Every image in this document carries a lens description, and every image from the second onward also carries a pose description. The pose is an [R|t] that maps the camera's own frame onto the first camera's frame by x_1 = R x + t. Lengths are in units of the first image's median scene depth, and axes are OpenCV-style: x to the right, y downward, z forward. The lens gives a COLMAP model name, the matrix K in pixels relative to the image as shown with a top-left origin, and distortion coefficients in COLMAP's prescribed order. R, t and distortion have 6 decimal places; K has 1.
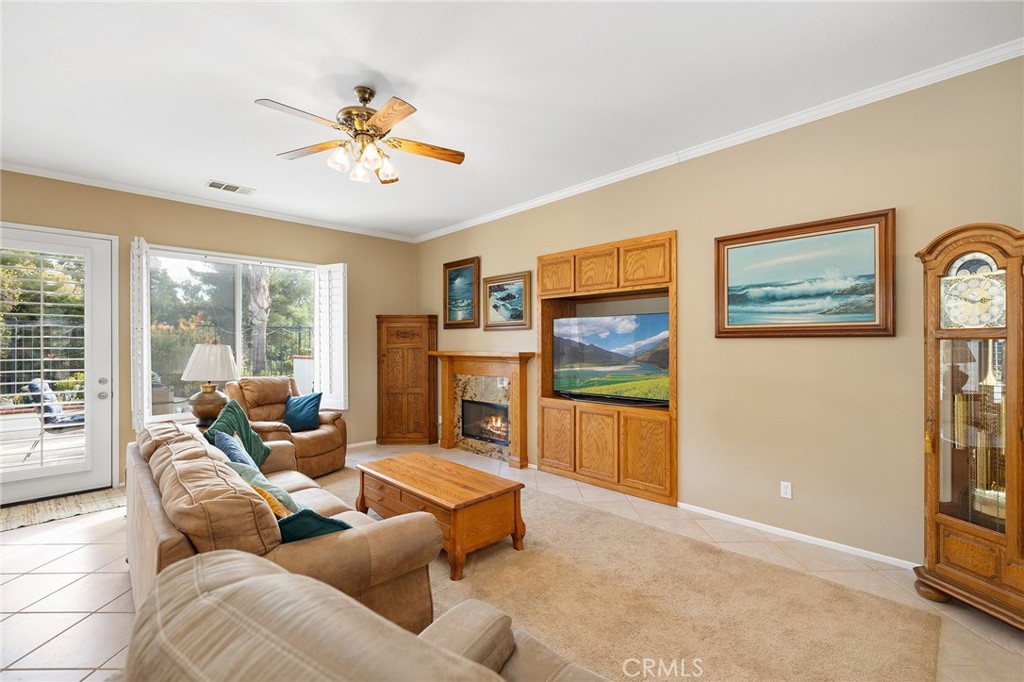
lens RADIAL K [[436.1, 0, 516.0], [0, 436.1, 340.0], [0, 0, 1]] dist [0.004159, 0.000477]
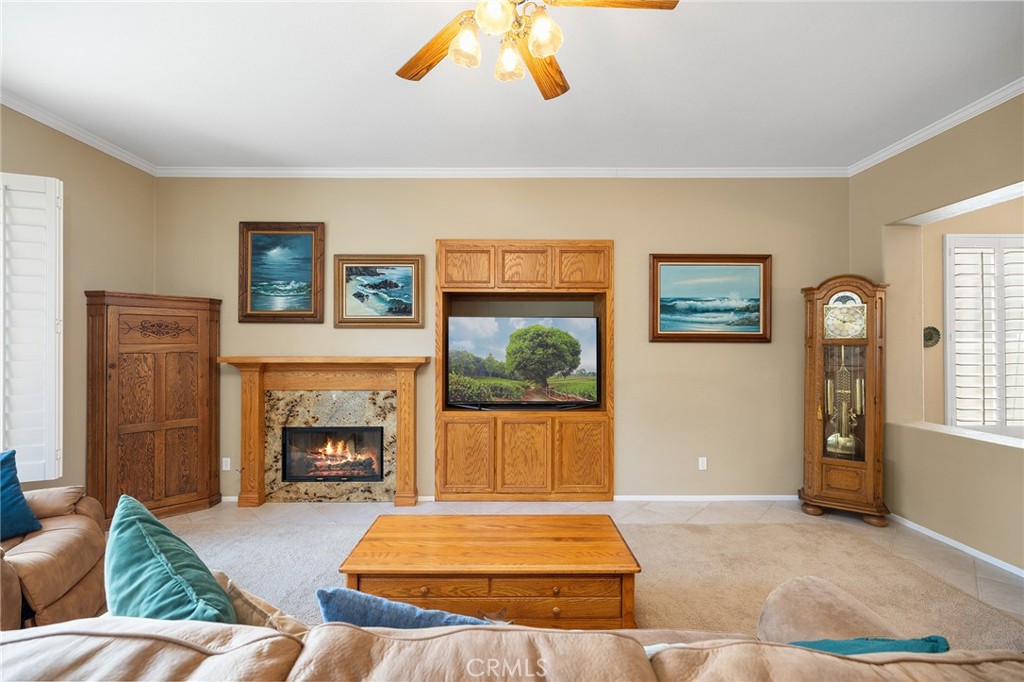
lens RADIAL K [[436.1, 0, 511.8], [0, 436.1, 341.2], [0, 0, 1]] dist [0.004159, 0.000477]
pose [[0.704158, 0.012474, 0.709934, -0.428996], [-0.010702, 0.999919, -0.006954, 0.003674], [-0.709963, -0.002701, 0.704234, 0.327174]]
